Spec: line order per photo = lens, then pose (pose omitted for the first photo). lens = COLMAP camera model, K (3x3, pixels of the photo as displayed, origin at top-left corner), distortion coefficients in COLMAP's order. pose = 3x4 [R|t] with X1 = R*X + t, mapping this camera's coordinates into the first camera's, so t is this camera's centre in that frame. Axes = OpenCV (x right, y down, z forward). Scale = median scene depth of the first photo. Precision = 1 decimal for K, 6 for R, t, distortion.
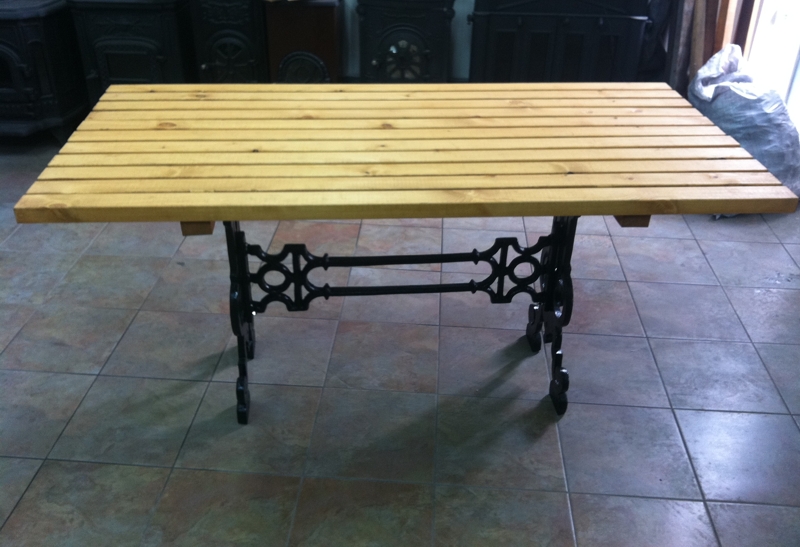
lens RADIAL K [[760.7, 0, 400.0], [0, 760.7, 273.5], [0, 0, 1]] dist [0.014397, -0.012082]
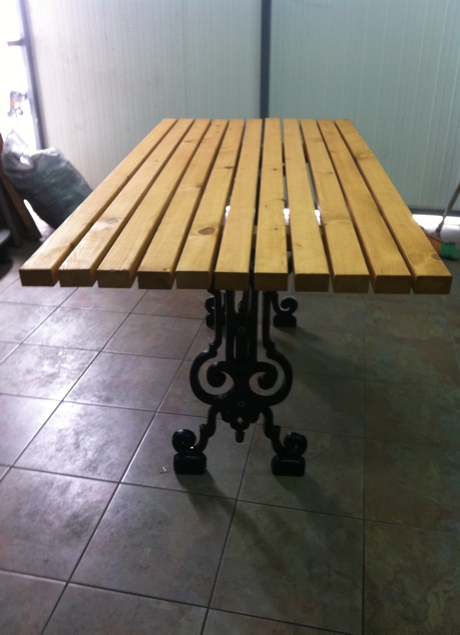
lens RADIAL K [[597.5, 0, 230.0], [0, 597.5, 317.5], [0, 0, 1]] dist [0.003082, 0.010559]
pose [[0.136827, -0.477700, 0.867802, -0.904324], [0.535699, 0.772574, 0.340816, -0.326444], [-0.833250, 0.418248, 0.361612, 0.765792]]
